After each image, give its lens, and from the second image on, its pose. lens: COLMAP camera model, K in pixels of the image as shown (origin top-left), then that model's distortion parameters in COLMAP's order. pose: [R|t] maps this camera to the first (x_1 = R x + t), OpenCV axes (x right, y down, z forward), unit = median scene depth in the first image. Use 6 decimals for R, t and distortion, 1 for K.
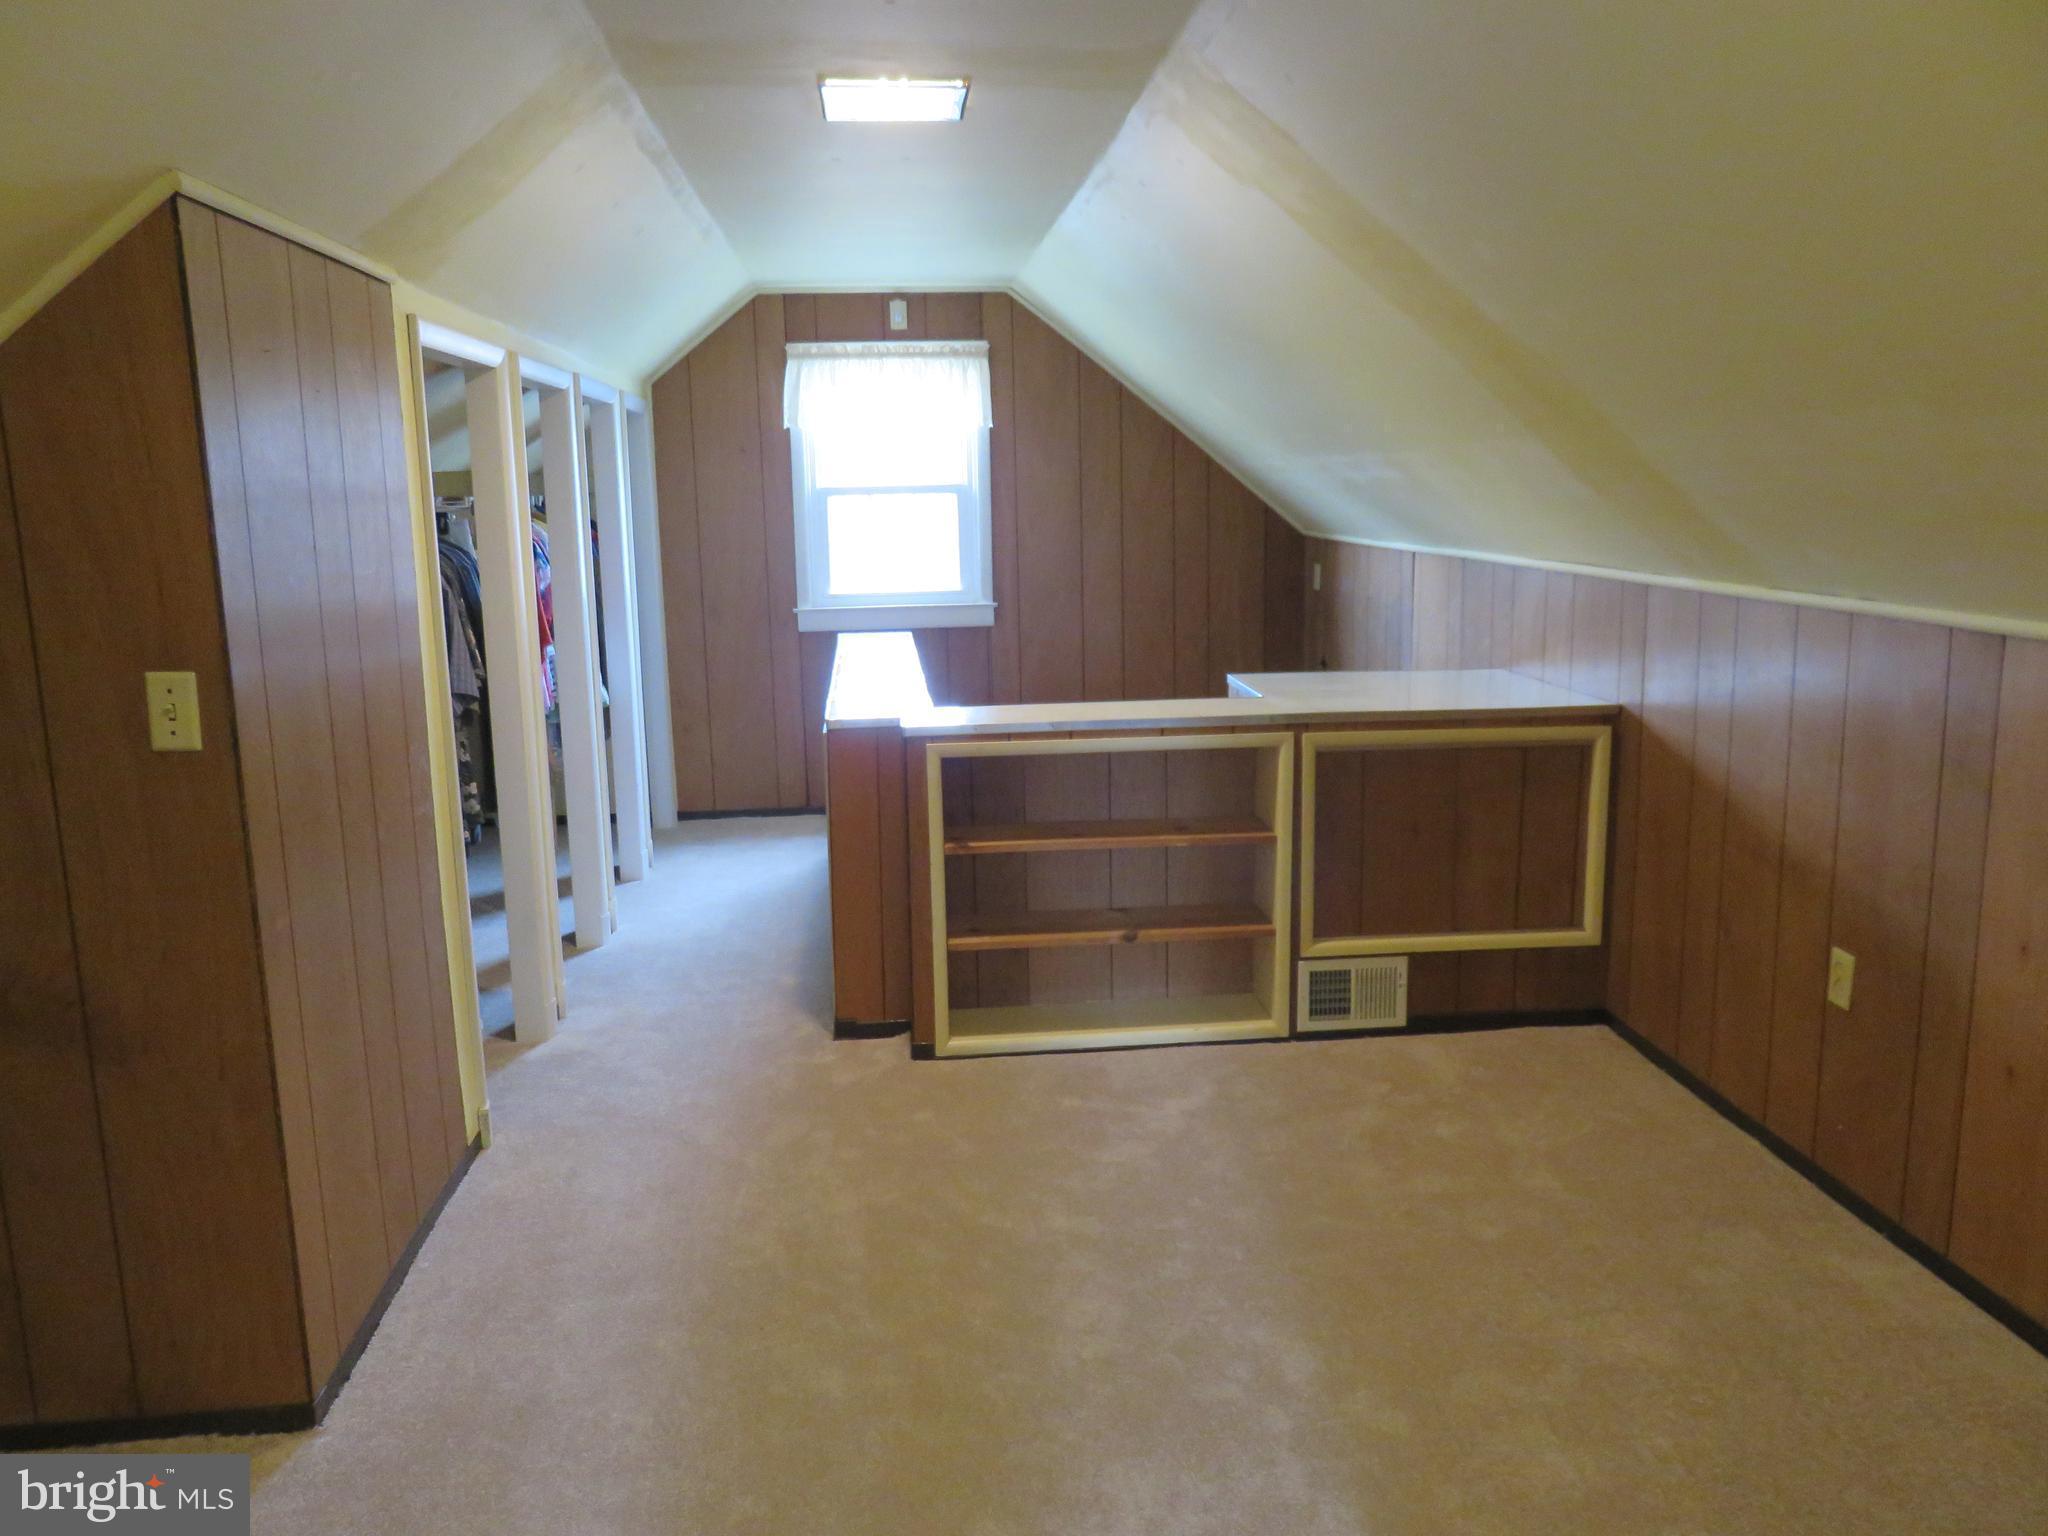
lens RADIAL K [[1542.7, 0, 1031.9], [0, 1542.7, 764.8], [0, 0, 1]] dist [0.001006, 0.001474]
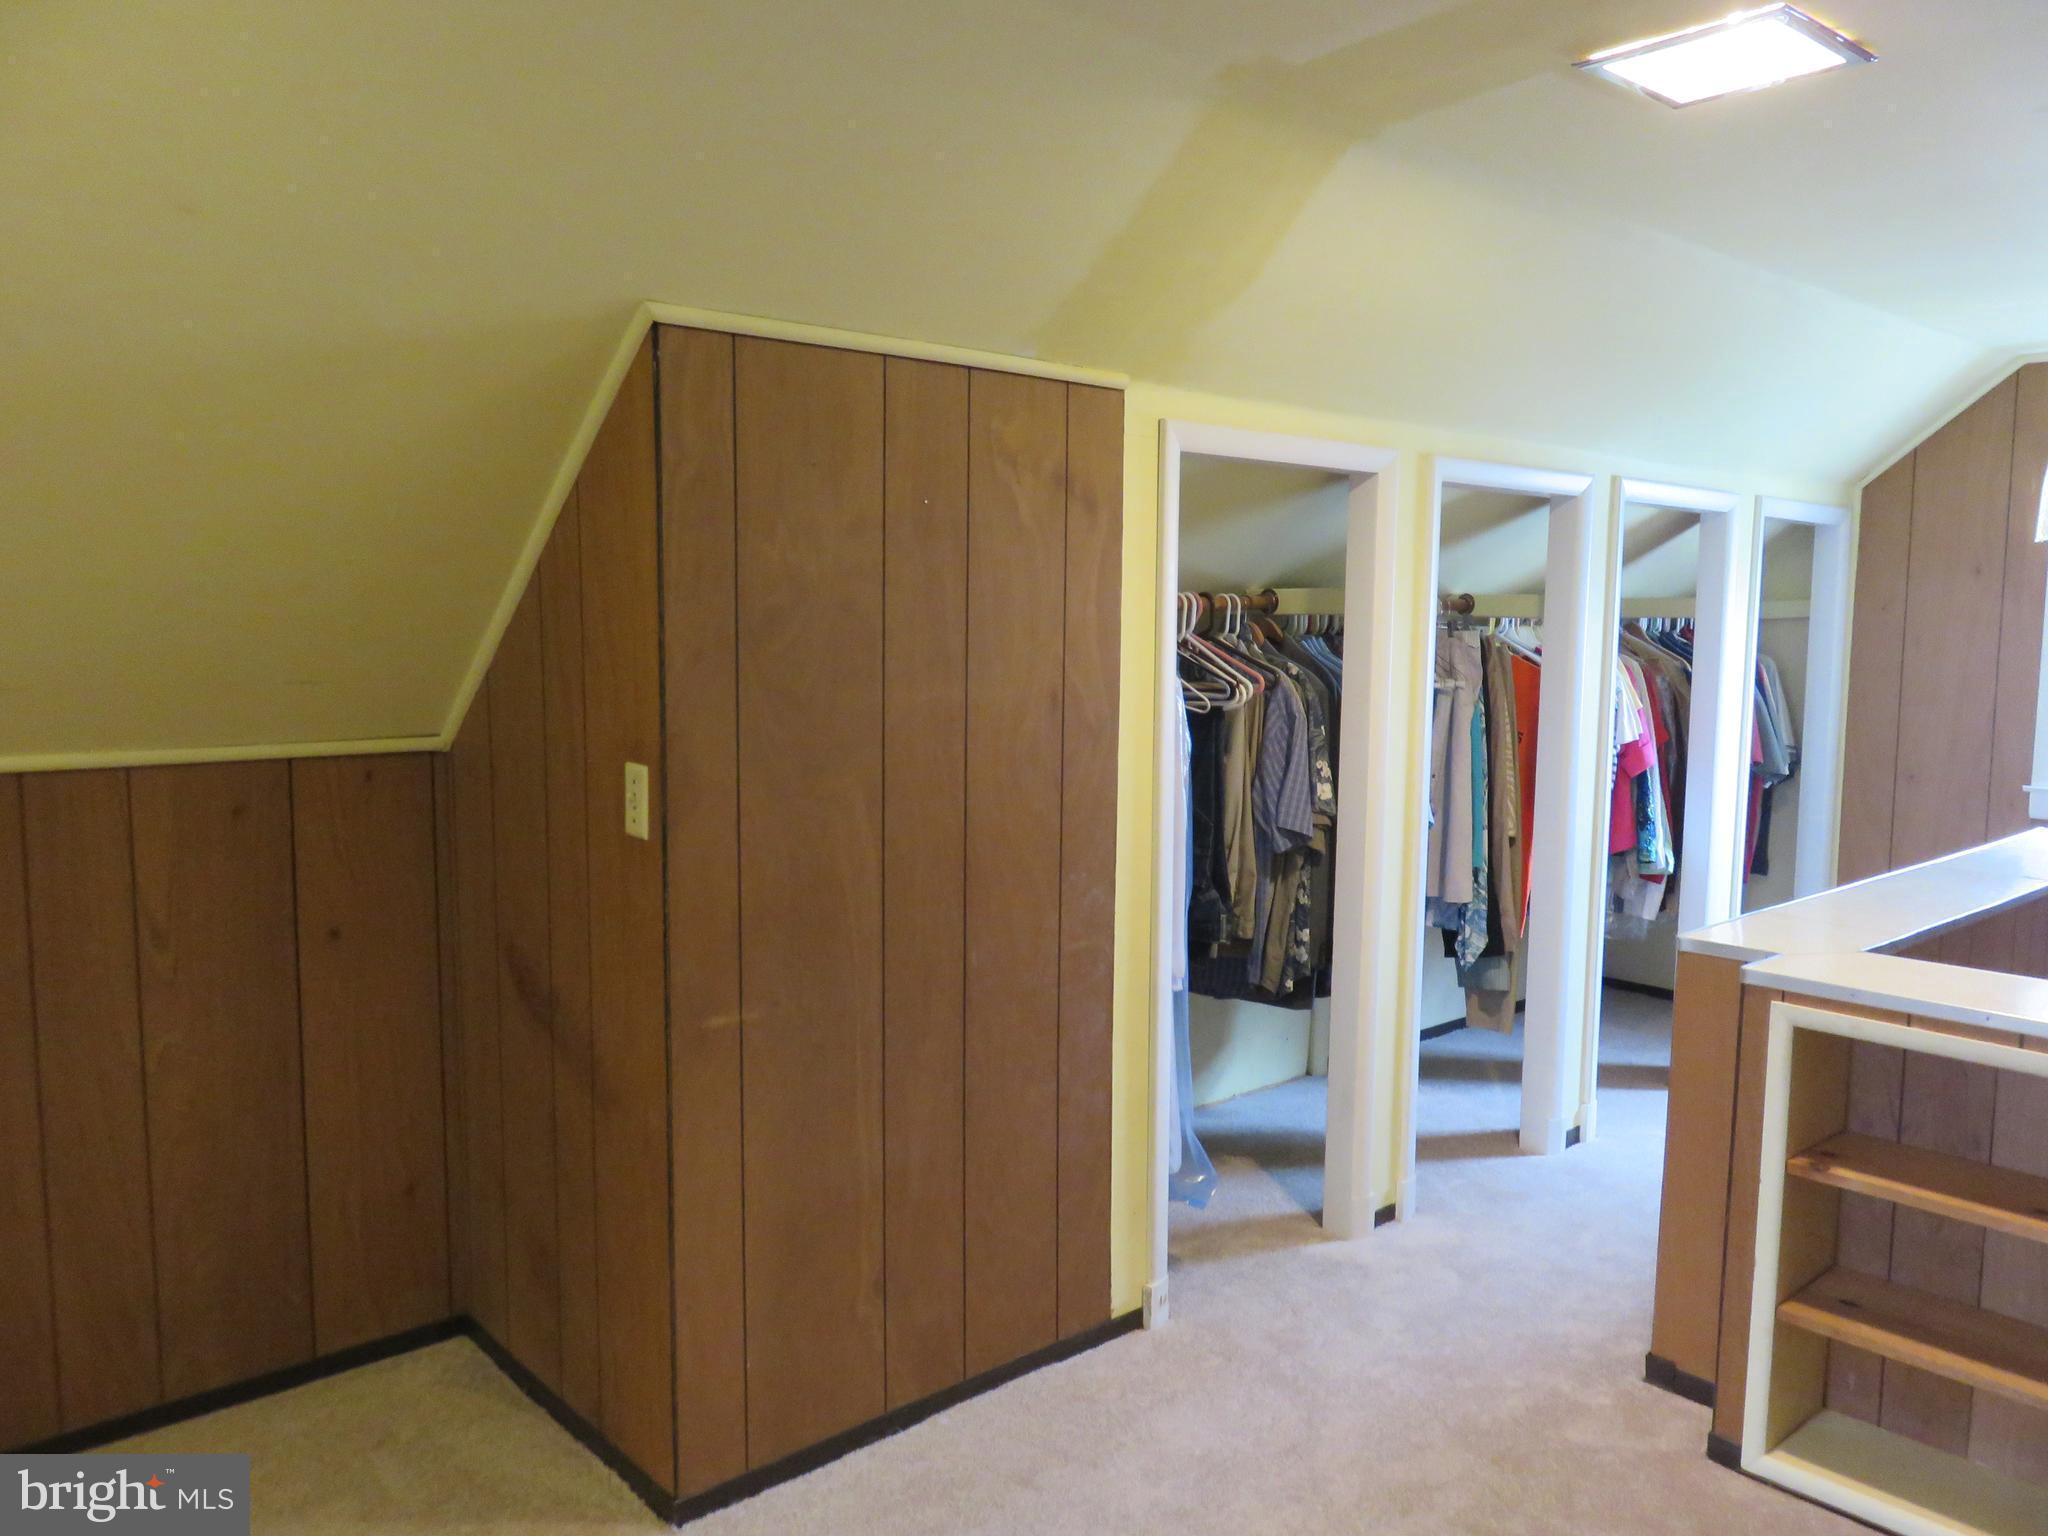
lens RADIAL K [[1528.9, 0, 1024.0], [0, 1528.9, 768.0], [0, 0, 1]] dist [-0.010276, -0.002324]
pose [[0.577457, 0.102770, -0.809927, 0.262724], [-0.164745, 0.986306, 0.007692, -0.062802], [0.799627, 0.128990, 0.586480, 0.338576]]
